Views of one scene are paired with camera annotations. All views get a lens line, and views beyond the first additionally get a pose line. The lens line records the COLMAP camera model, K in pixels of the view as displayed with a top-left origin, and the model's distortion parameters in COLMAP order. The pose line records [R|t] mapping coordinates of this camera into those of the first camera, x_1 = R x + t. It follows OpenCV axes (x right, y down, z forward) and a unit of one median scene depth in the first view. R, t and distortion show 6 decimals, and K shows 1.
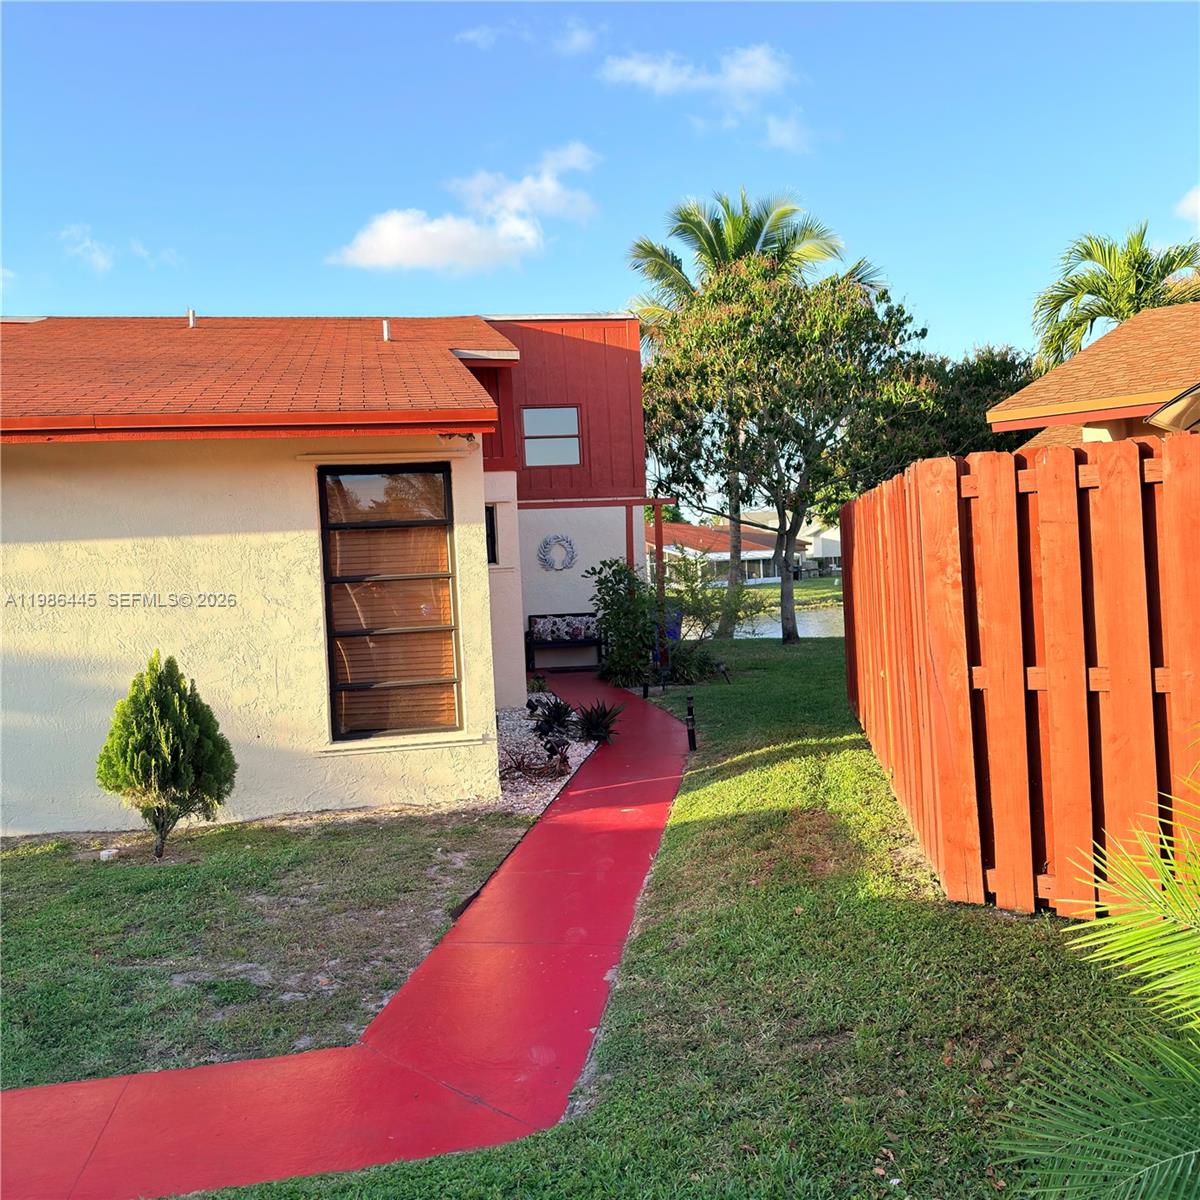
lens RADIAL K [[1108.9, 0, 595.7], [0, 1108.9, 601.7], [0, 0, 1]] dist [0.178722, -0.361418]
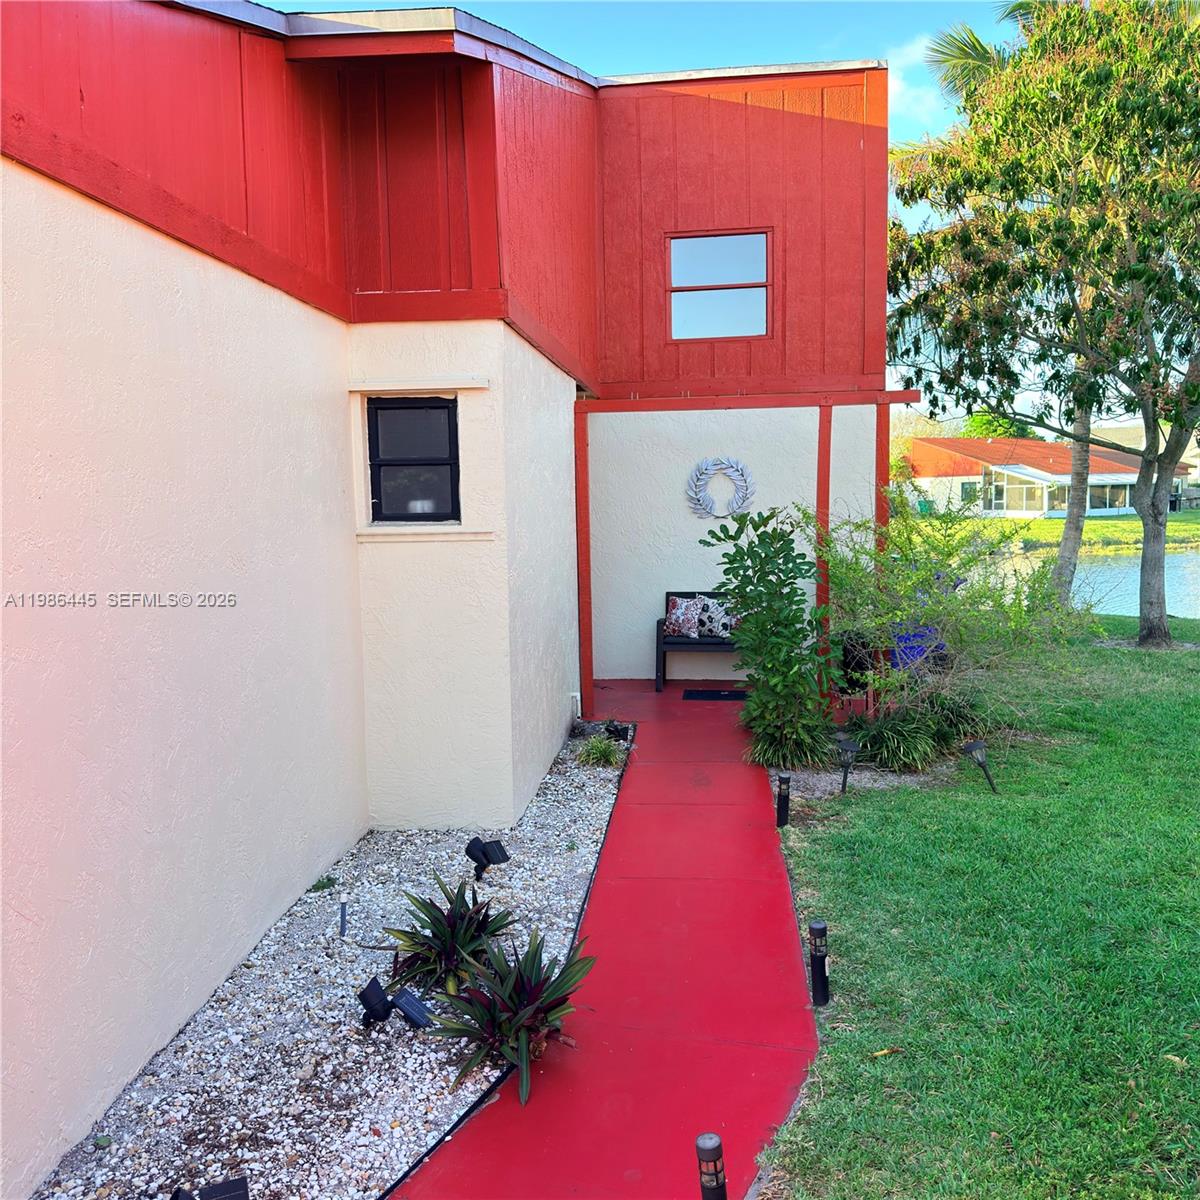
lens RADIAL K [[1111.7, 0, 594.8], [0, 1111.7, 592.4], [0, 0, 1]] dist [0.143128, -0.268751]
pose [[0.956912, 0.052984, -0.285502, 0.070085], [-0.033612, 0.996814, 0.072335, -0.027961], [0.288425, -0.059622, 0.955644, 0.388142]]
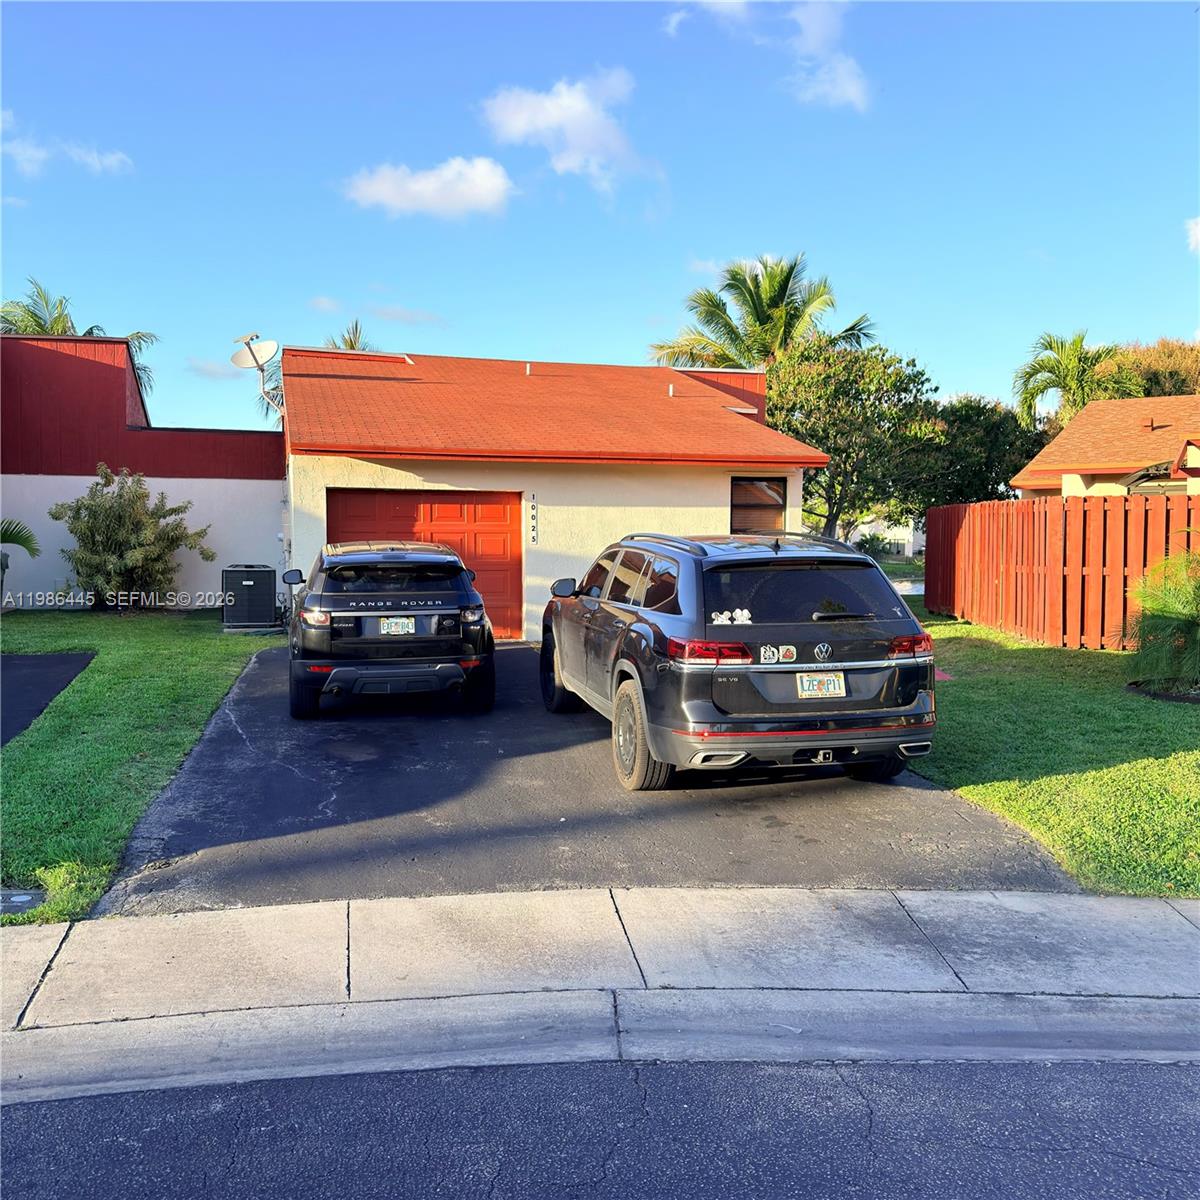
lens RADIAL K [[1108.9, 0, 595.7], [0, 1108.9, 601.7], [0, 0, 1]] dist [0.178722, -0.361418]
pose [[0.994706, 0.047127, 0.091317, -0.299347], [-0.048945, 0.998643, 0.017773, 0.040039], [-0.090355, -0.022148, 0.995663, -0.479698]]
